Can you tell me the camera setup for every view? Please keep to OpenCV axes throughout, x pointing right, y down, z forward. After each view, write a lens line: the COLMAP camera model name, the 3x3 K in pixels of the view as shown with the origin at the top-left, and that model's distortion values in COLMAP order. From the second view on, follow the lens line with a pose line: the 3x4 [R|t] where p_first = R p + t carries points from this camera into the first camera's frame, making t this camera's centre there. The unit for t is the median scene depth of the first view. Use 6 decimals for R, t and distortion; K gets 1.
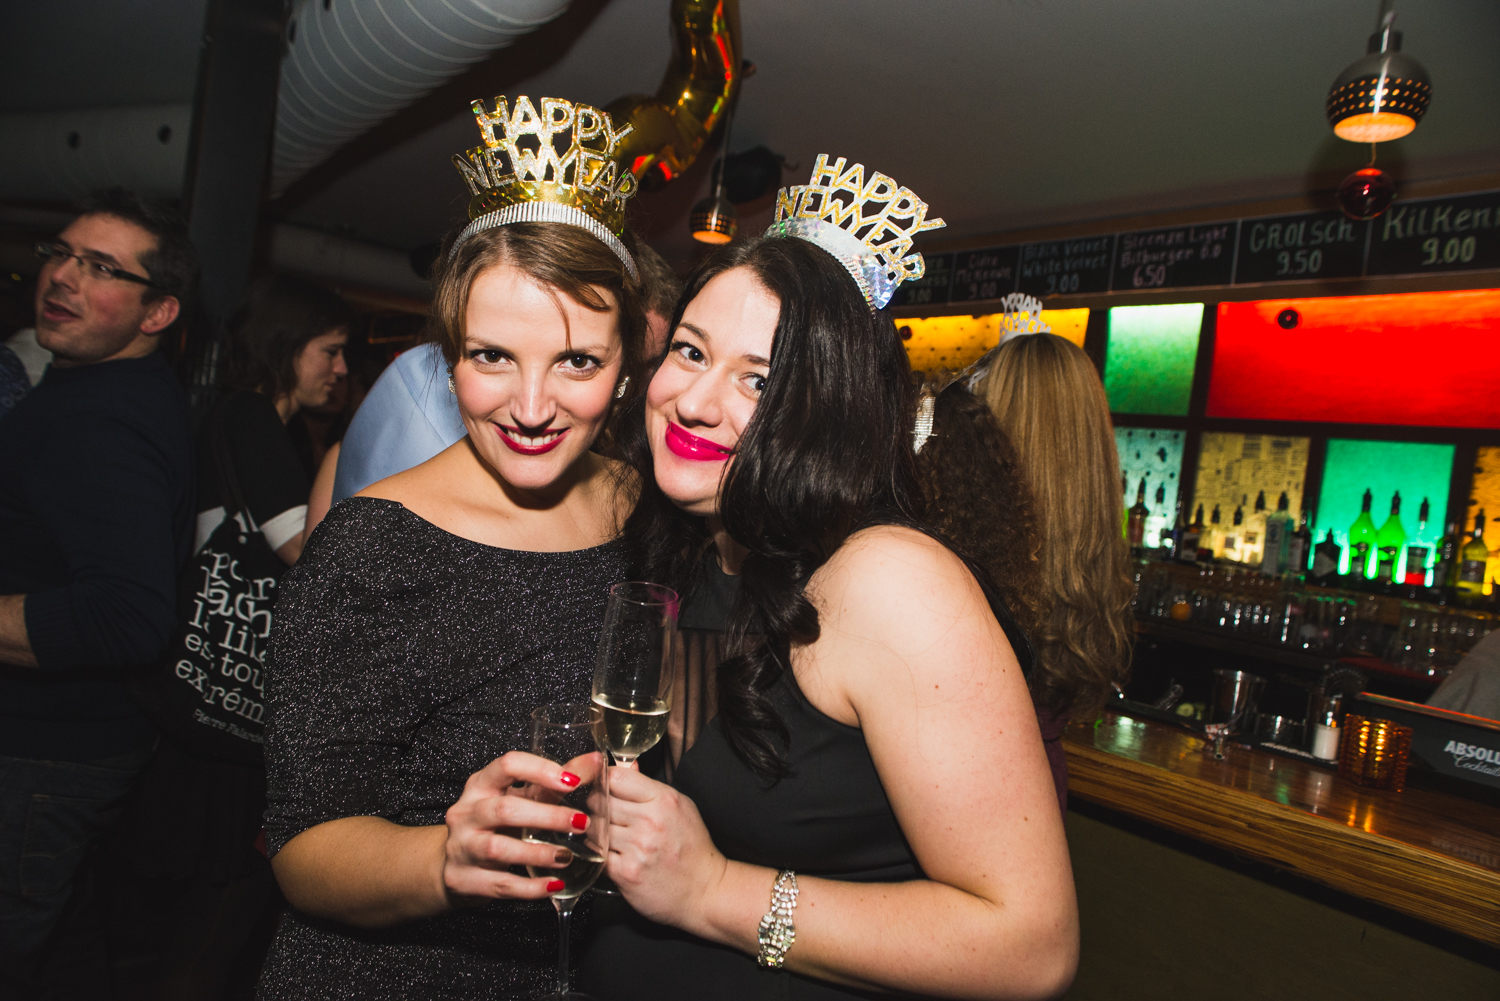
lens RADIAL K [[1142.5, 0, 750.0], [0, 1142.5, 500.5], [0, 0, 1]] dist [-0.122497, 0.142891]
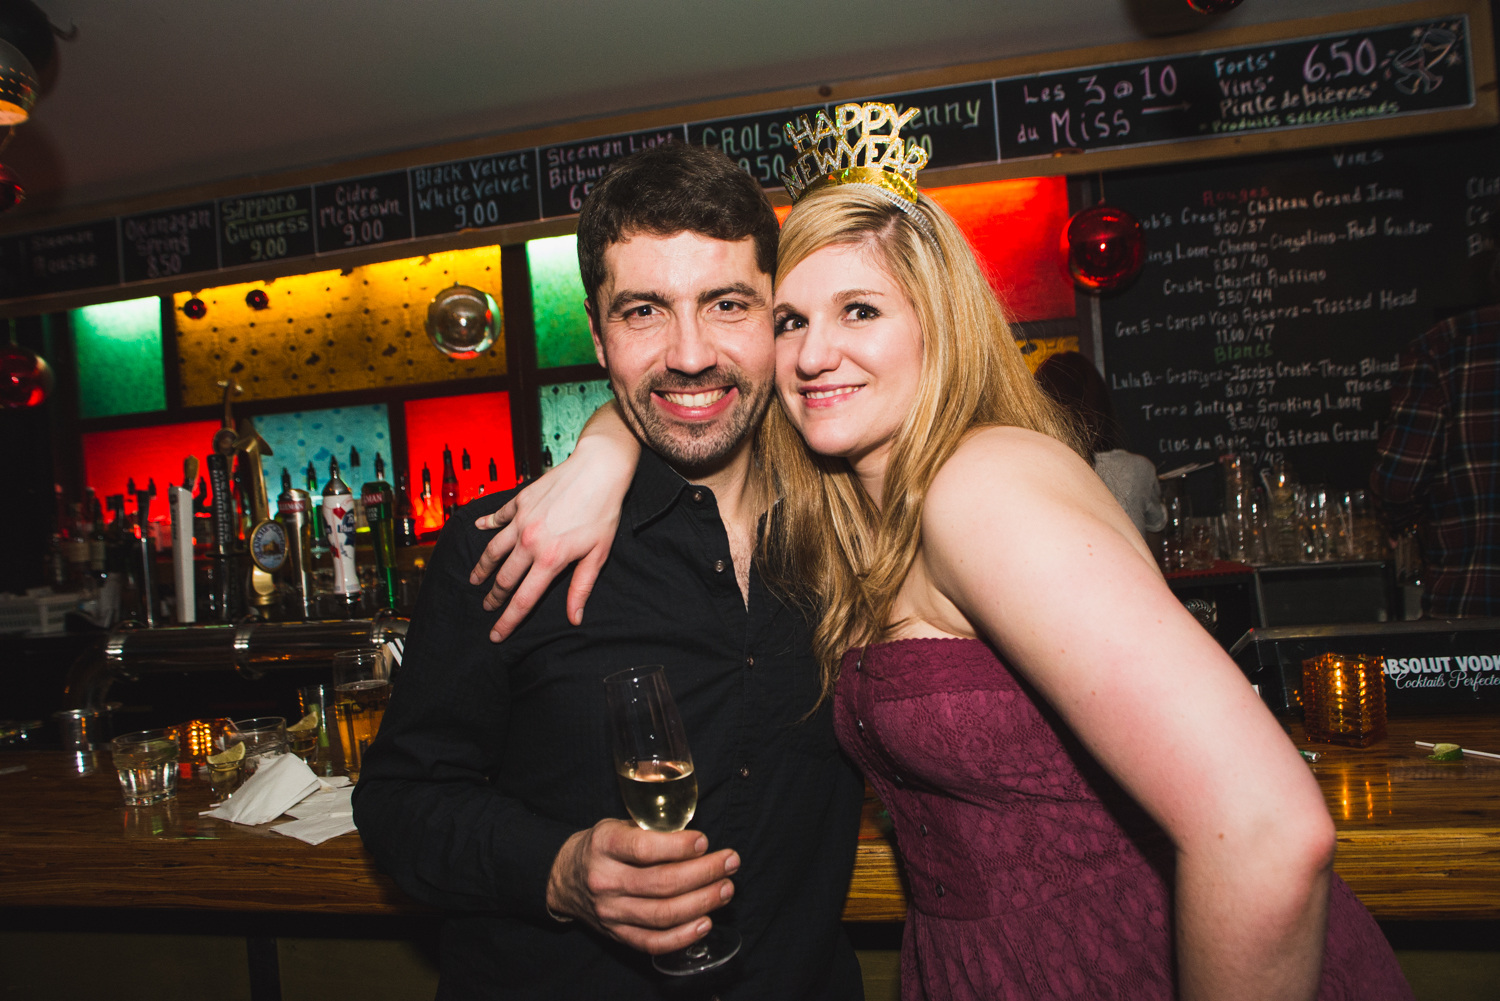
lens RADIAL K [[1142.5, 0, 750.0], [0, 1142.5, 500.5], [0, 0, 1]] dist [-0.122497, 0.142891]
pose [[0.745489, -0.199635, 0.635919, -0.122009], [0.182206, 0.978788, 0.093672, -0.035997], [-0.641130, 0.046037, 0.766050, 0.285530]]
